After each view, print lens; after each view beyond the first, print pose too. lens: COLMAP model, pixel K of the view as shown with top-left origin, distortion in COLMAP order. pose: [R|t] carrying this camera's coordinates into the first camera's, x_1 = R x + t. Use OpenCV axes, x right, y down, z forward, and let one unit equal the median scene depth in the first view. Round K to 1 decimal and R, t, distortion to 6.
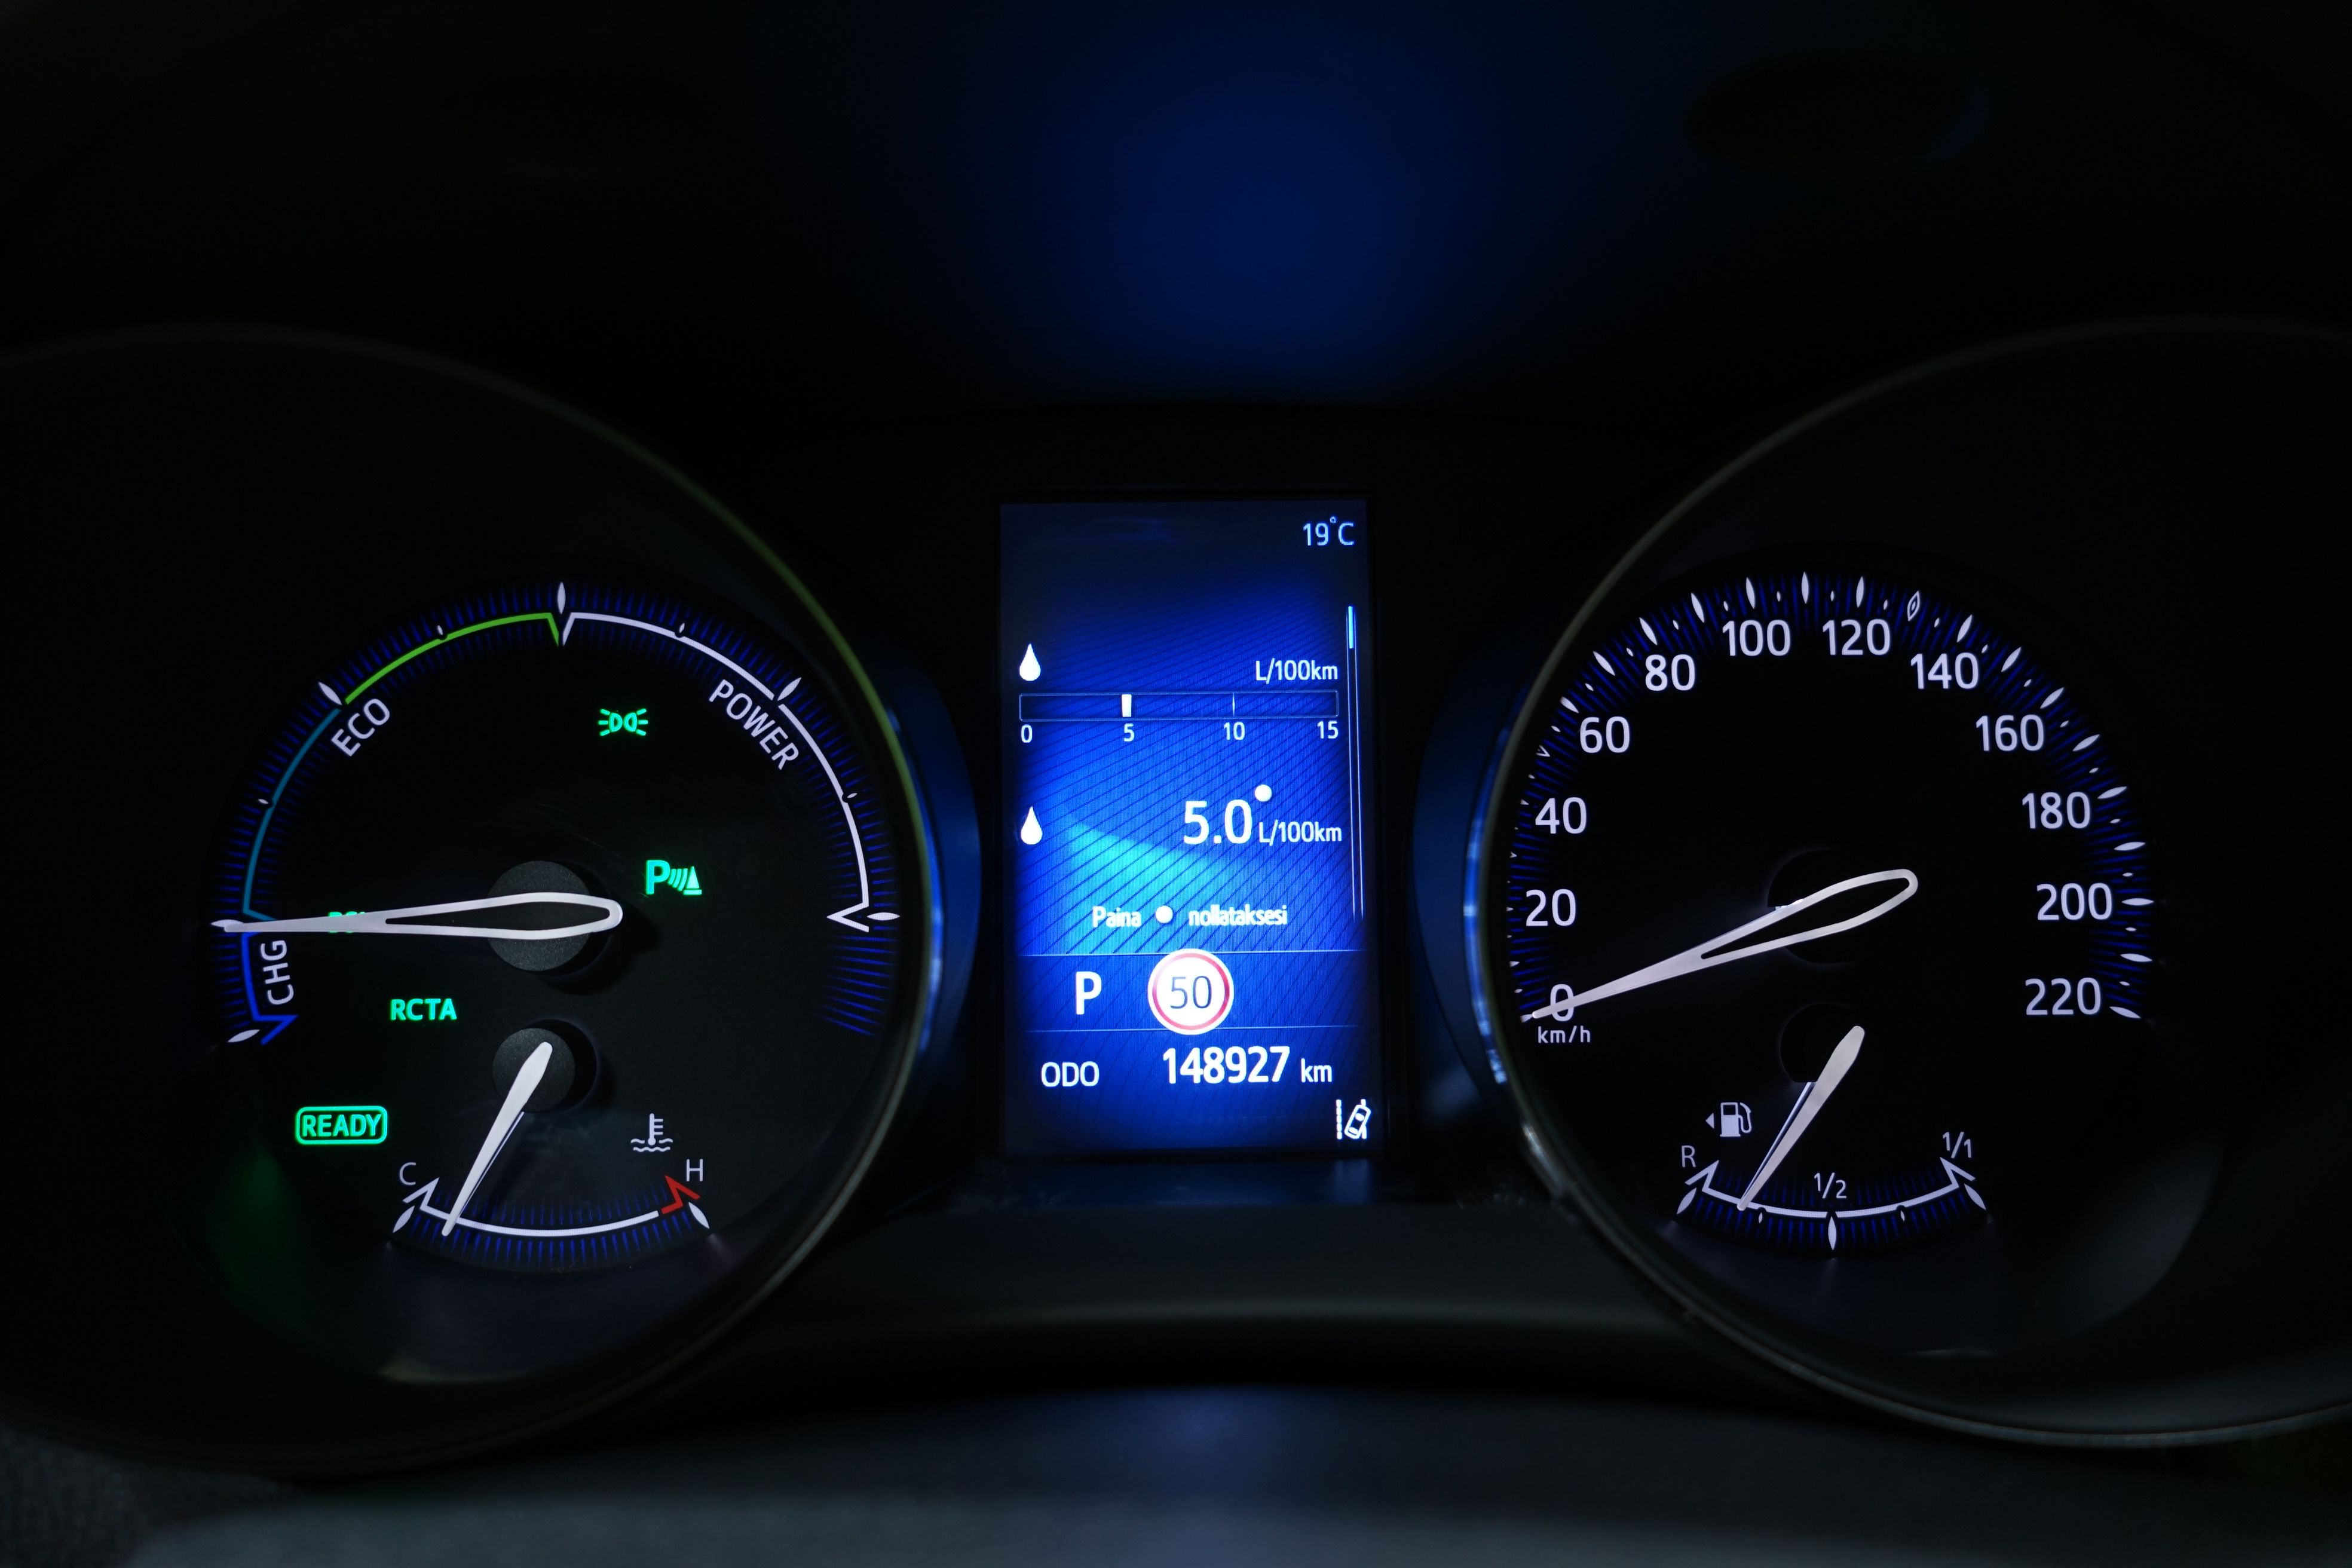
lens RADIAL K [[2059.1, 0, 1170.8], [0, 2059.1, 779.8], [0, 0, 1]] dist [-0.020179, 0.002342]
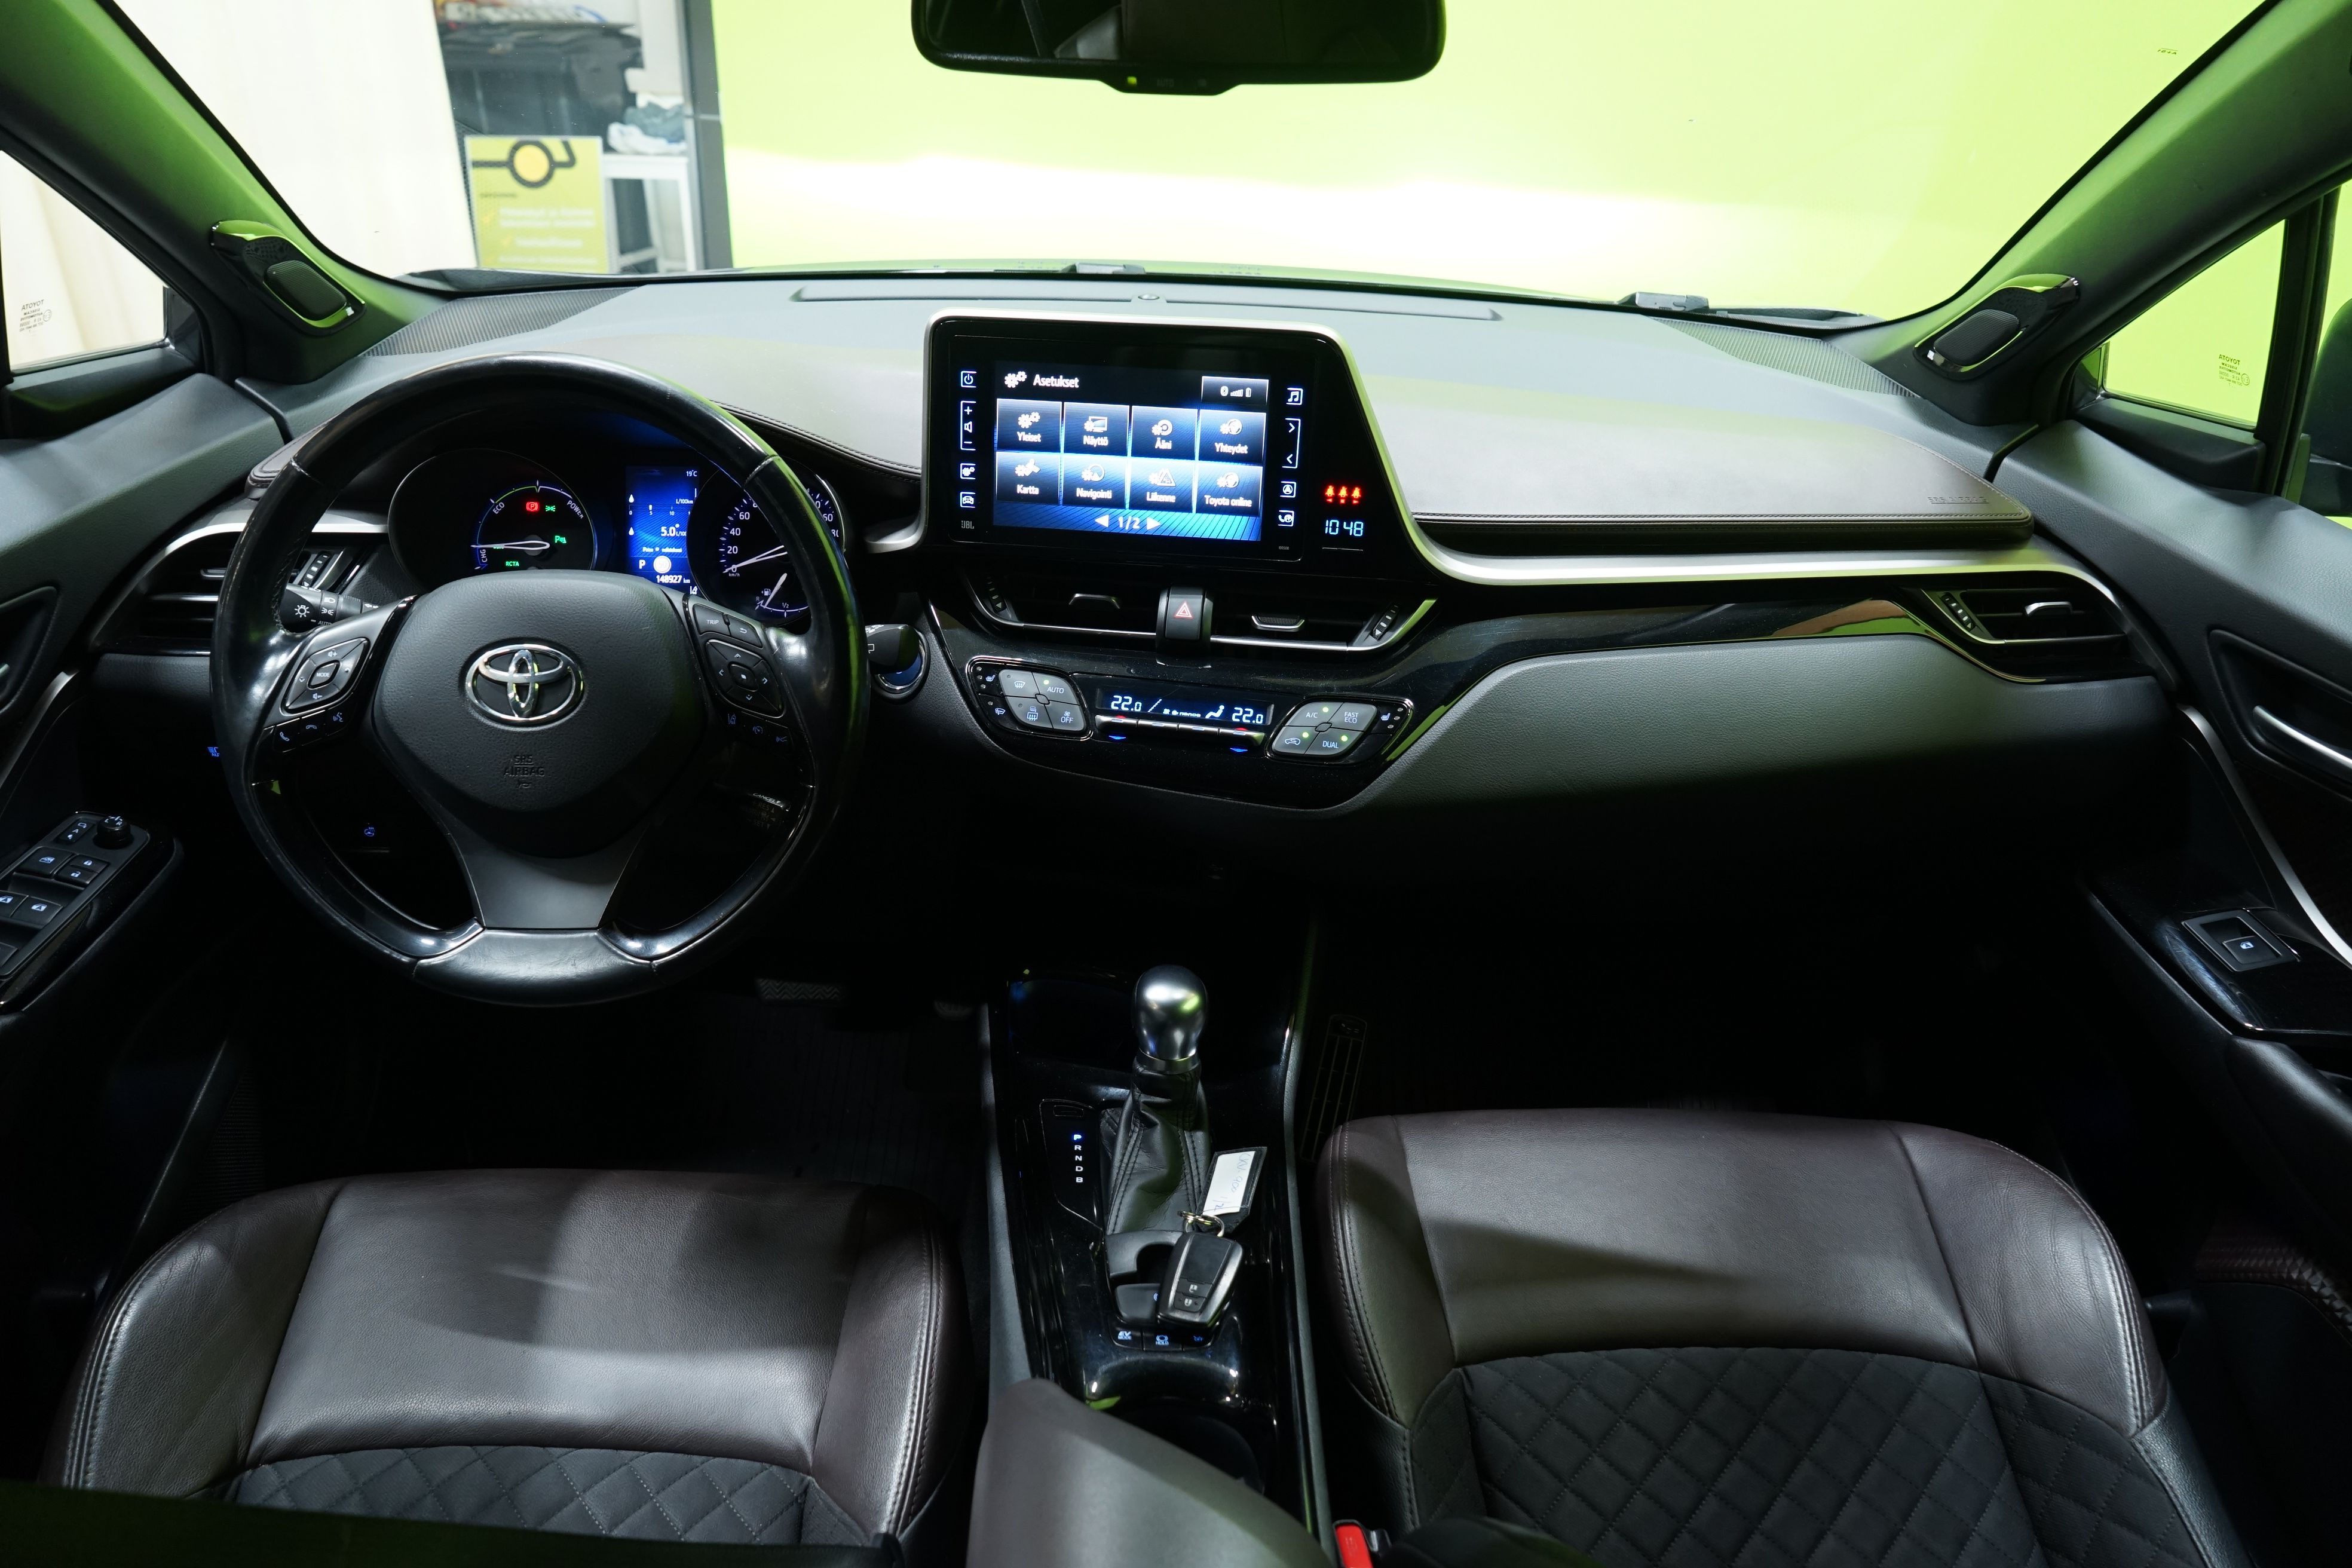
lens RADIAL K [[1588.2, 0, 1180.1], [0, 1588.2, 794.8], [0, 0, 1]] dist [-0.042376, 0.011368]
pose [[0.999324, 0.026920, 0.025022, 1.201976], [-0.030263, 0.989028, 0.144595, 0.061741], [-0.020855, -0.145255, 0.989174, -2.966295]]
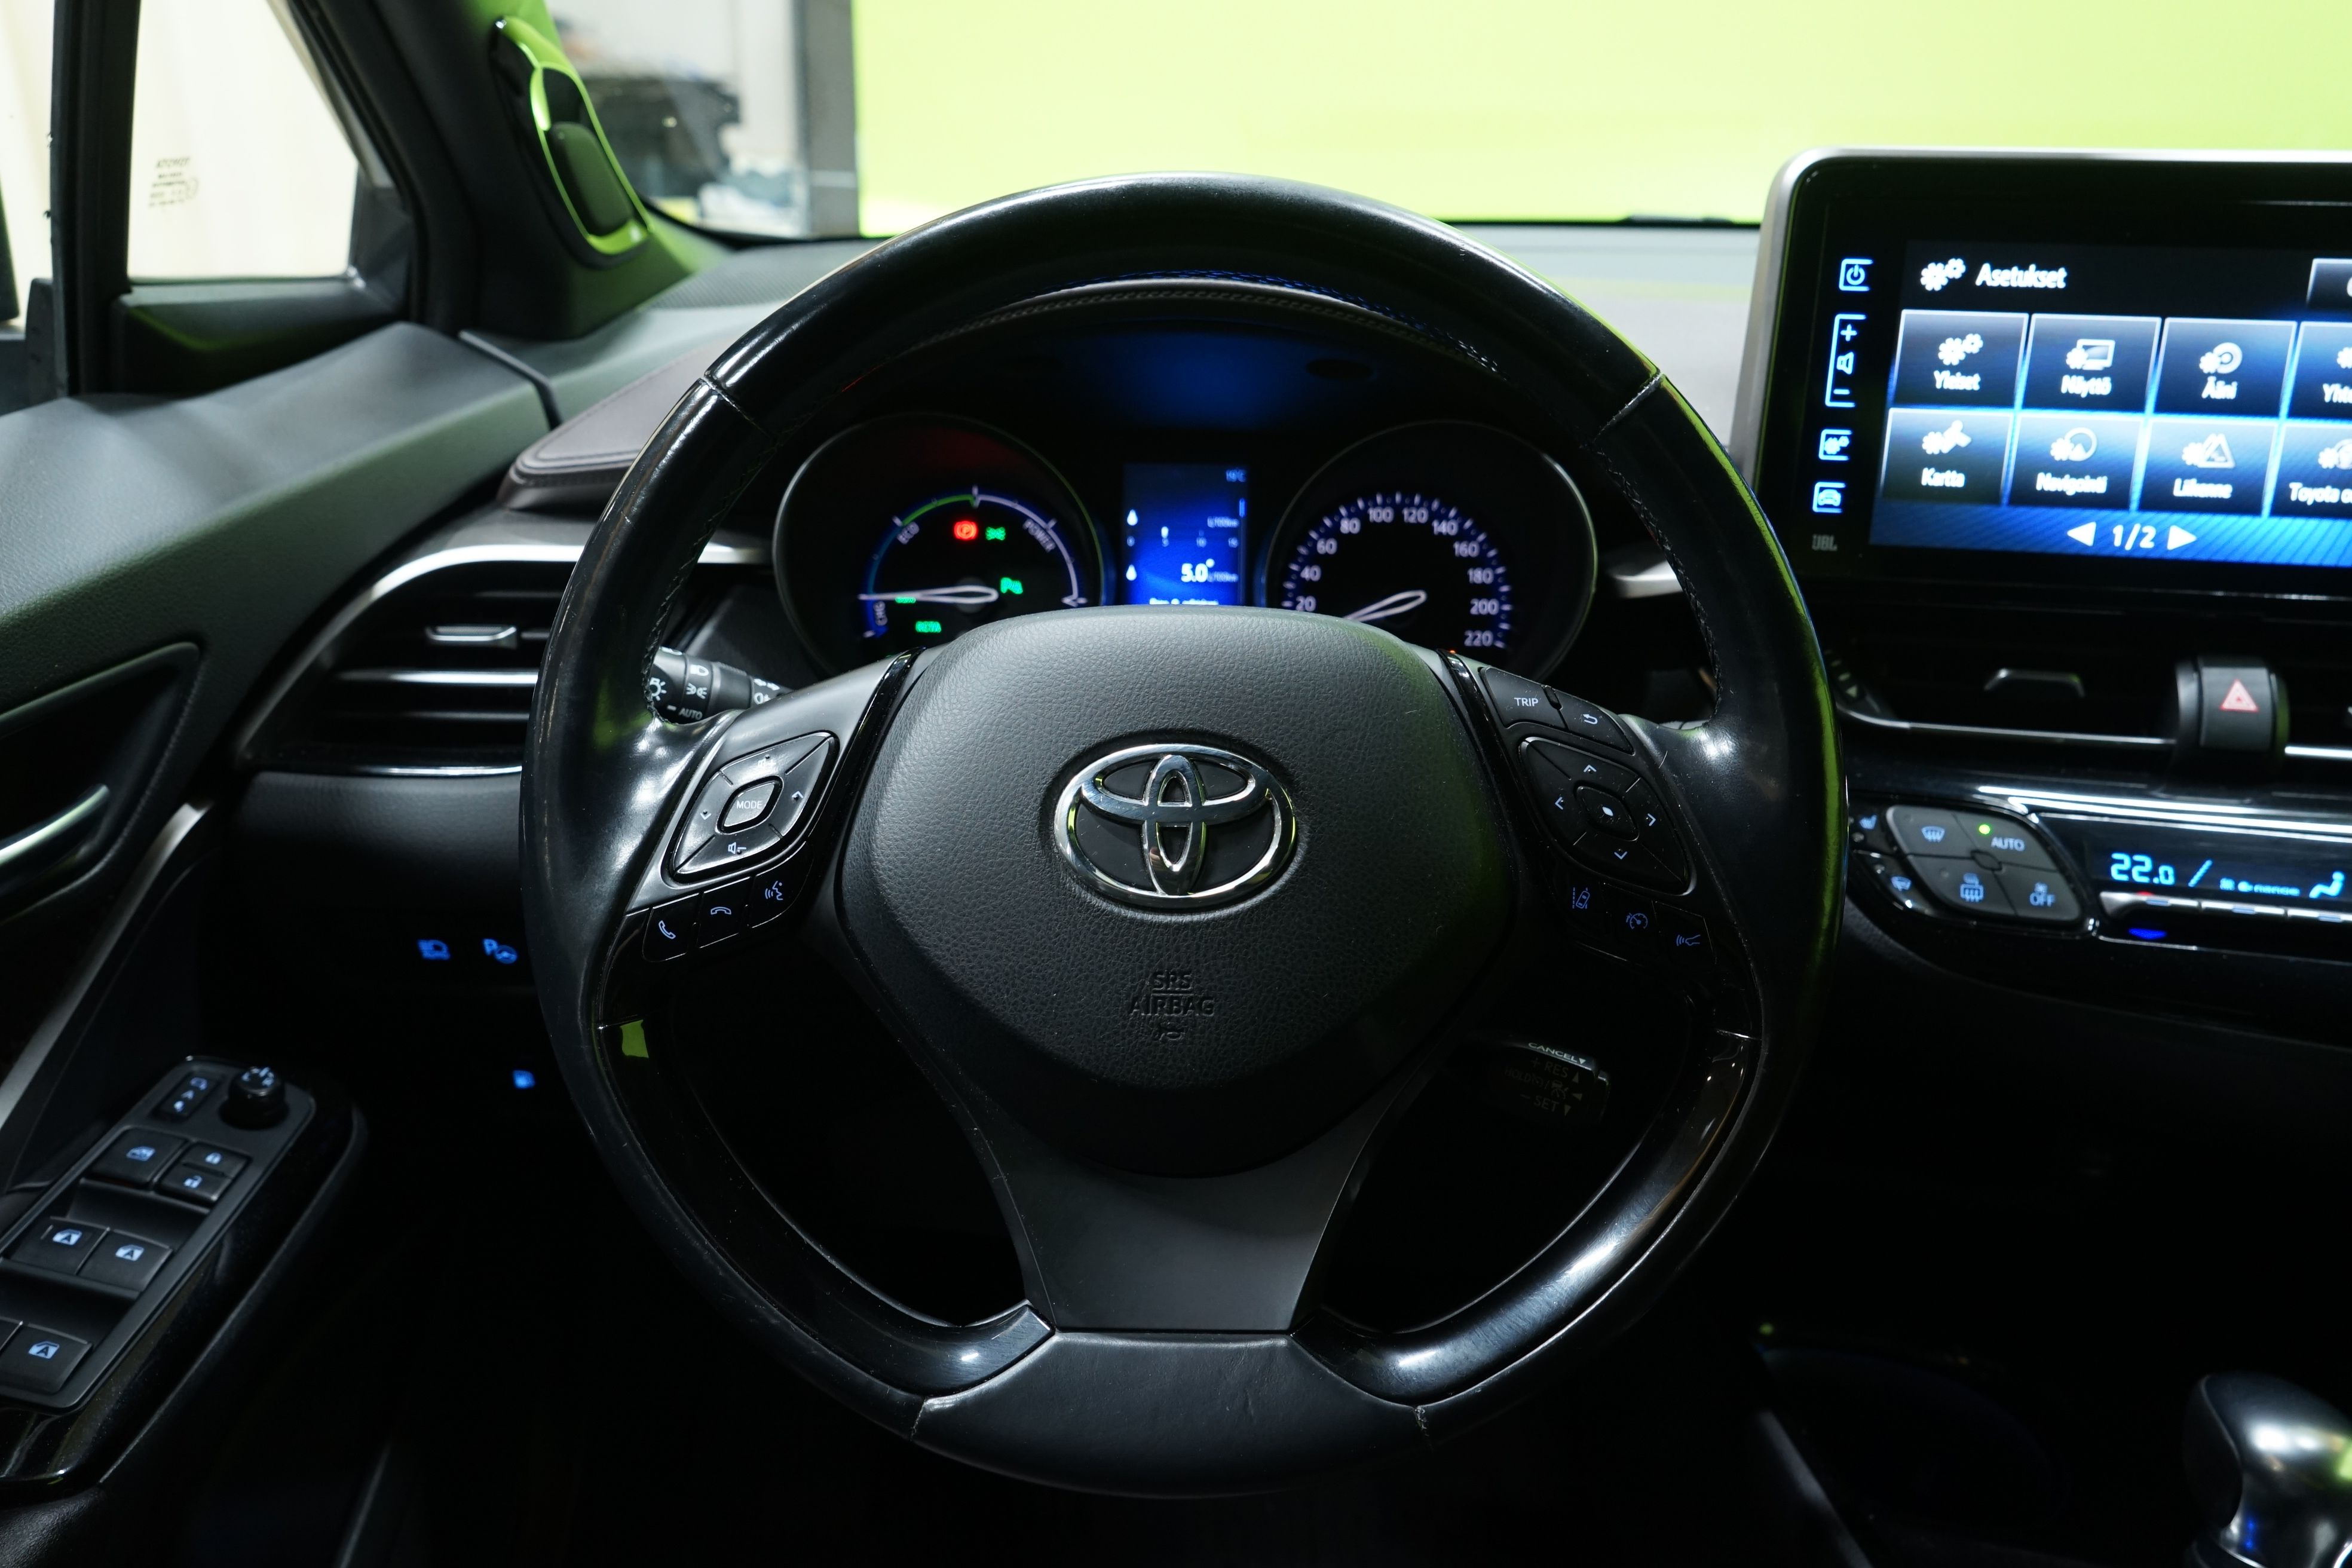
lens RADIAL K [[1845.9, 0, 1179.0], [0, 1845.9, 779.3], [0, 0, 1]] dist [-0.027907, 0.008479]
pose [[0.999054, 0.028386, -0.032960, 0.096375], [-0.027102, 0.998881, 0.038753, 0.214925], [0.034023, -0.037823, 0.998705, -1.657675]]
